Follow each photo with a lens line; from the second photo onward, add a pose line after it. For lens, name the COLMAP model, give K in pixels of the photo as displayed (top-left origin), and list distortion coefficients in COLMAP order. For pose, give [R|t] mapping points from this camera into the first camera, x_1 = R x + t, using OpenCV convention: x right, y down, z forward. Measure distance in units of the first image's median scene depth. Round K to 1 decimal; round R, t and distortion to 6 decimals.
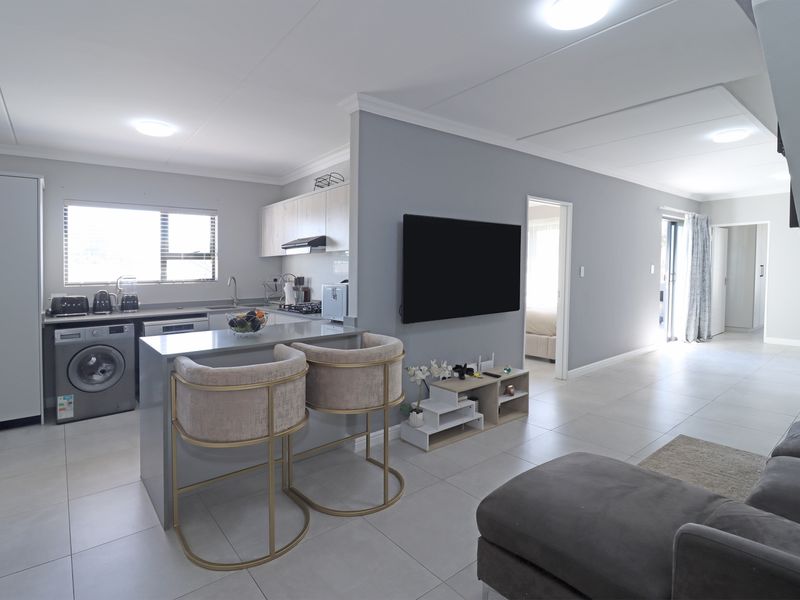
lens RADIAL K [[422.4, 0, 383.5], [0, 422.4, 281.7], [0, 0, 1]] dist [0.002005, 0.000220]
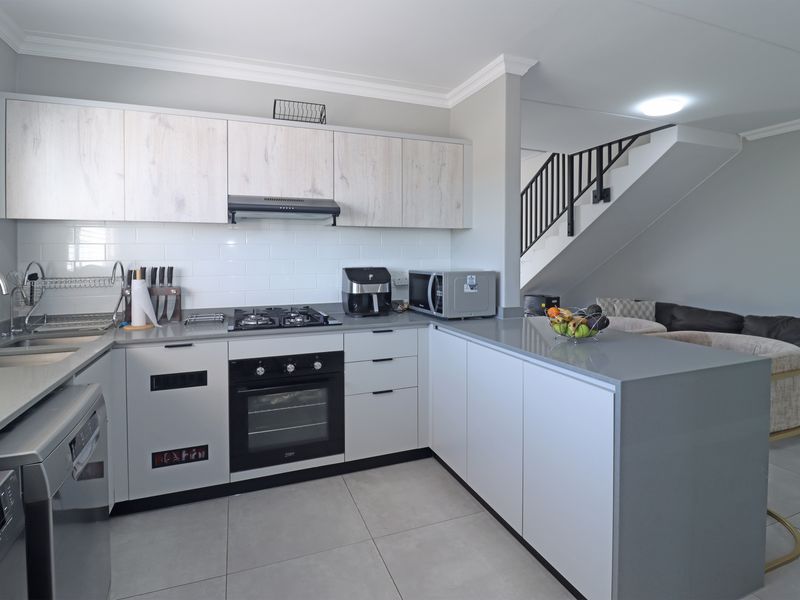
lens RADIAL K [[428.2, 0, 401.7], [0, 428.2, 274.1], [0, 0, 1]] dist [-0.002053, -0.000881]
pose [[0.289339, -0.026976, 0.956847, -0.628669], [0.028401, 0.999405, 0.019588, -0.005281], [-0.956805, 0.021508, 0.289933, 0.605785]]
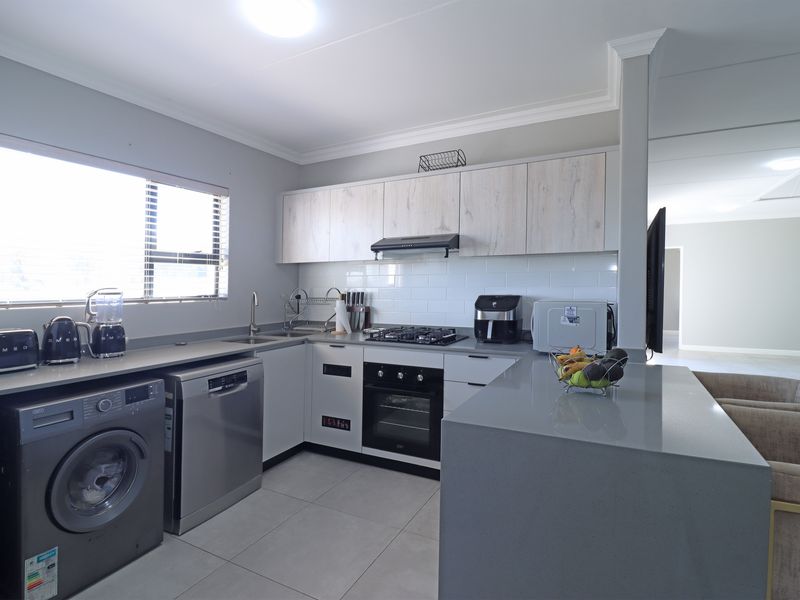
lens RADIAL K [[428.6, 0, 398.0], [0, 428.6, 289.3], [0, 0, 1]] dist [-0.005065, -0.001452]
pose [[0.912231, 0.004946, 0.409646, -0.450713], [0.005173, 0.999708, -0.023591, 0.001045], [-0.409643, 0.023639, 0.911939, 0.323073]]
